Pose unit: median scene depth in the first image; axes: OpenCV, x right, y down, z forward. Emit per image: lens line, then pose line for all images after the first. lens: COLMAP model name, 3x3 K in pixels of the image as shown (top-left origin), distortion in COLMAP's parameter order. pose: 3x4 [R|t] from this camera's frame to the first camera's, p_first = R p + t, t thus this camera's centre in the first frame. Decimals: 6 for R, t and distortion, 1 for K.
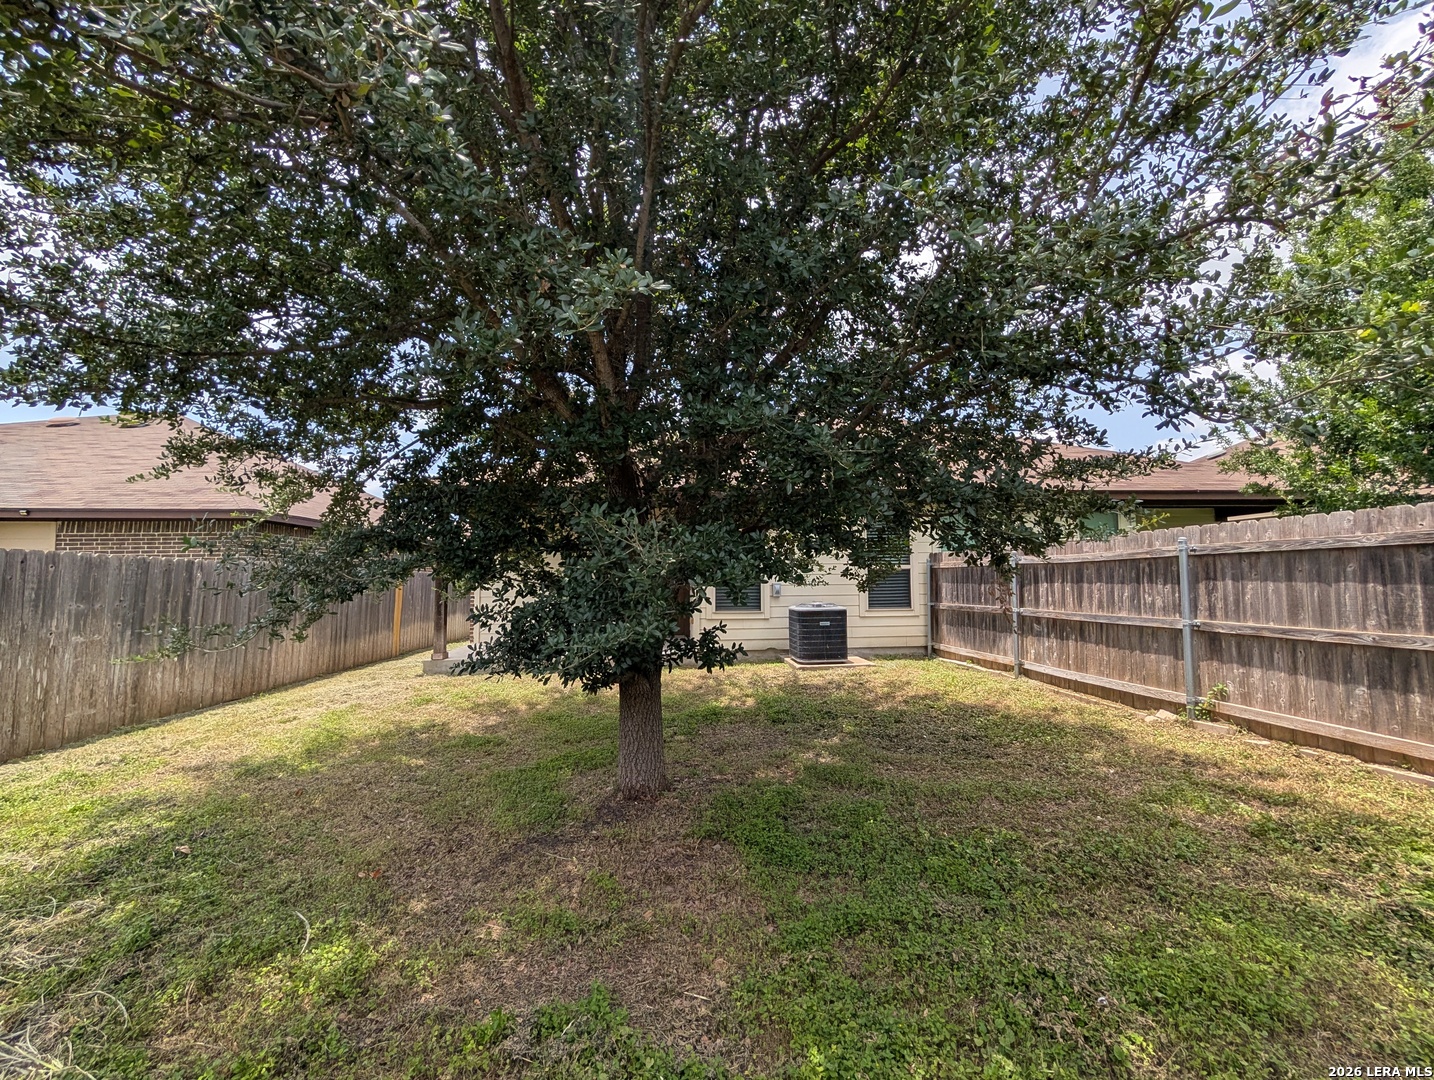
lens RADIAL K [[542.8, 0, 717.0], [0, 542.8, 540.0], [0, 0, 1]] dist [-0.000792, -0.000149]
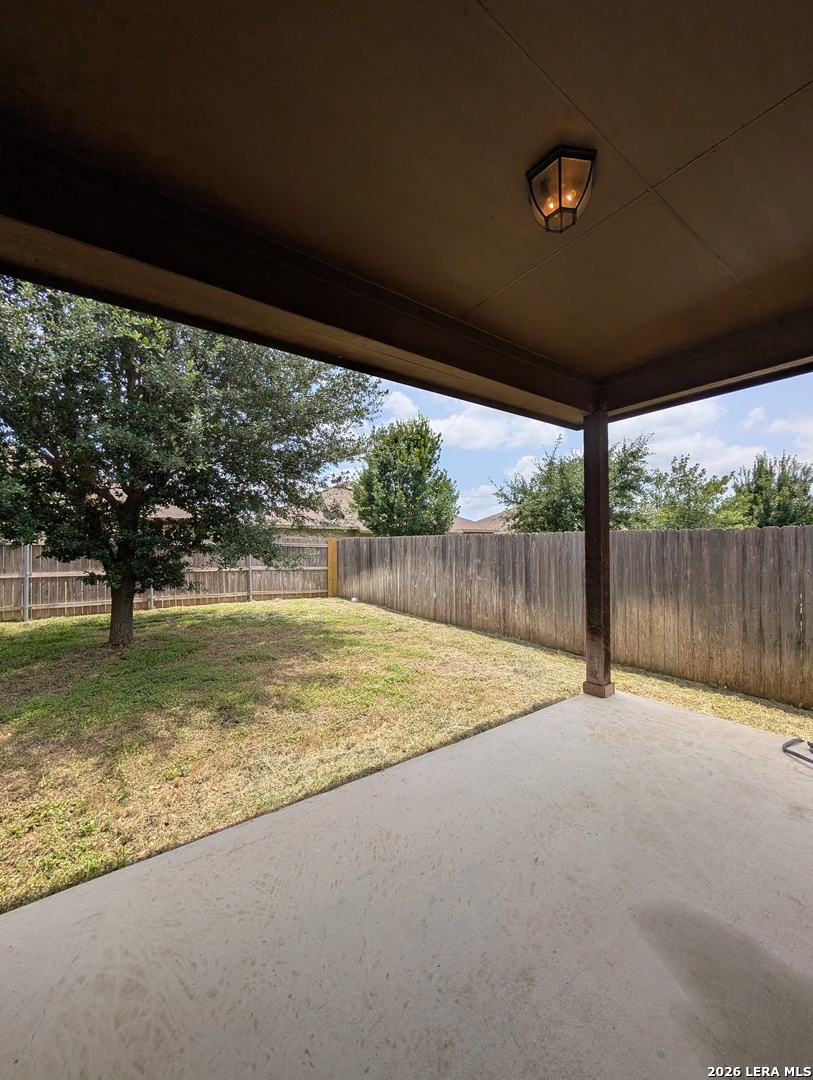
lens RADIAL K [[408.8, 0, 406.8], [0, 408.8, 542.0], [0, 0, 1]] dist [-0.000792, -0.000149]
pose [[-0.855522, 0.010726, -0.517656, -0.196121], [0.053876, 0.996202, -0.068397, 0.141810], [0.514956, -0.086405, -0.852851, 2.177433]]
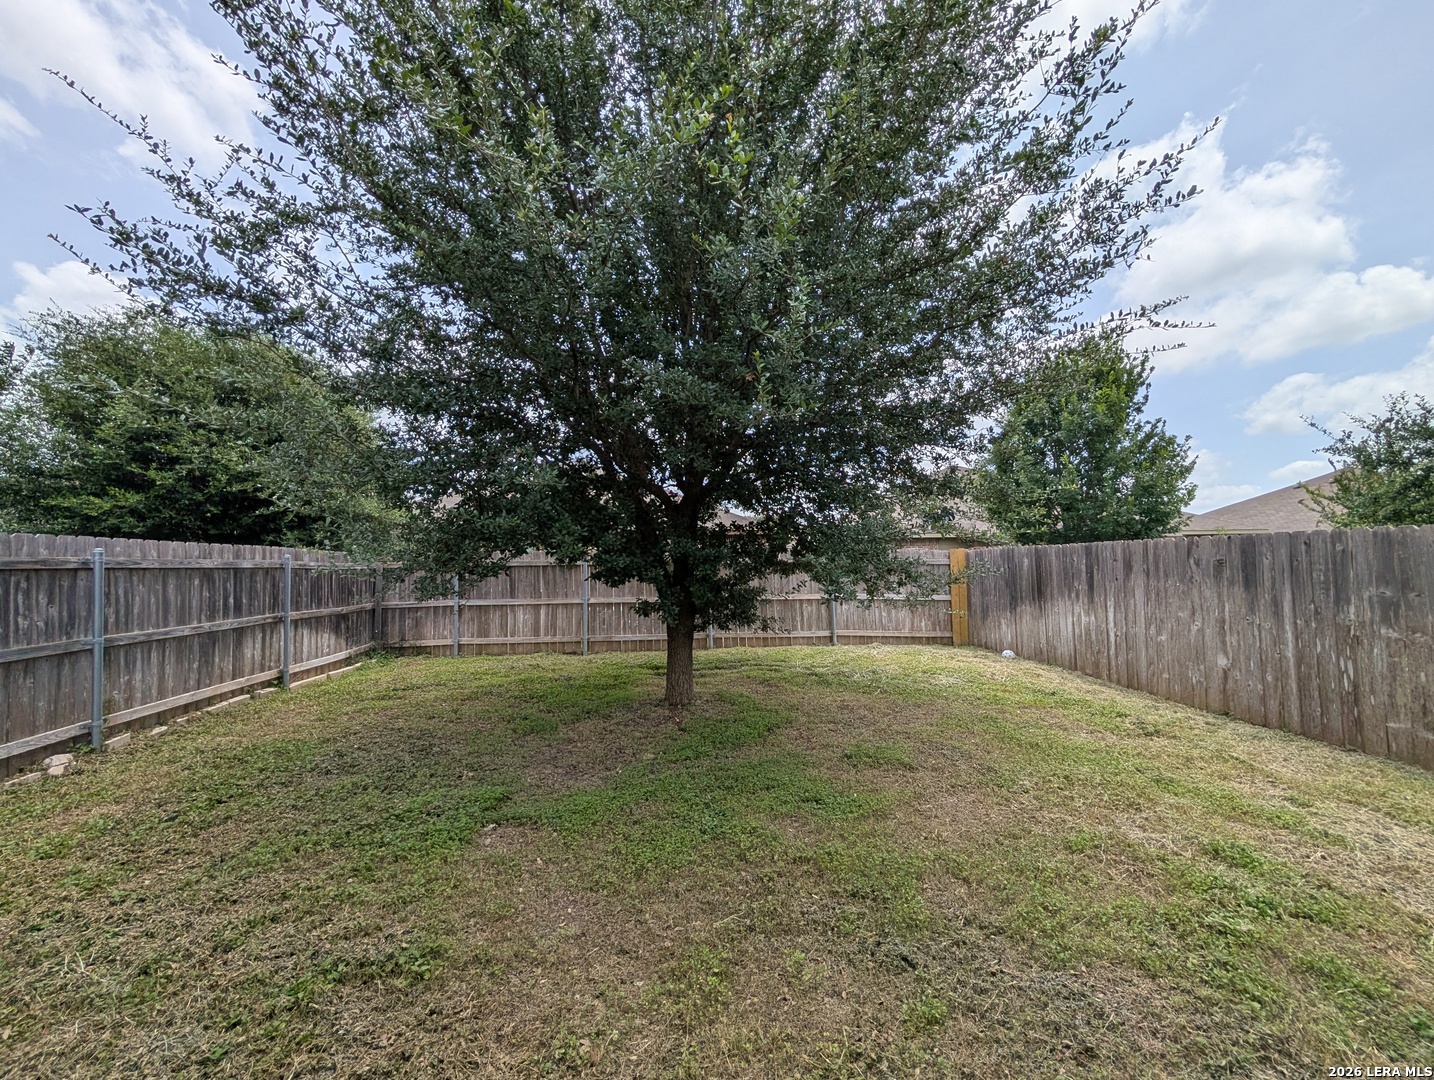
lens RADIAL K [[542.8, 0, 717.0], [0, 542.8, 540.0], [0, 0, 1]] dist [-0.000792, -0.000149]
pose [[-0.999580, 0.025717, -0.013332, -0.167712], [0.027181, 0.991807, -0.124819, 0.120146], [0.010013, -0.125129, -0.992090, 1.847543]]
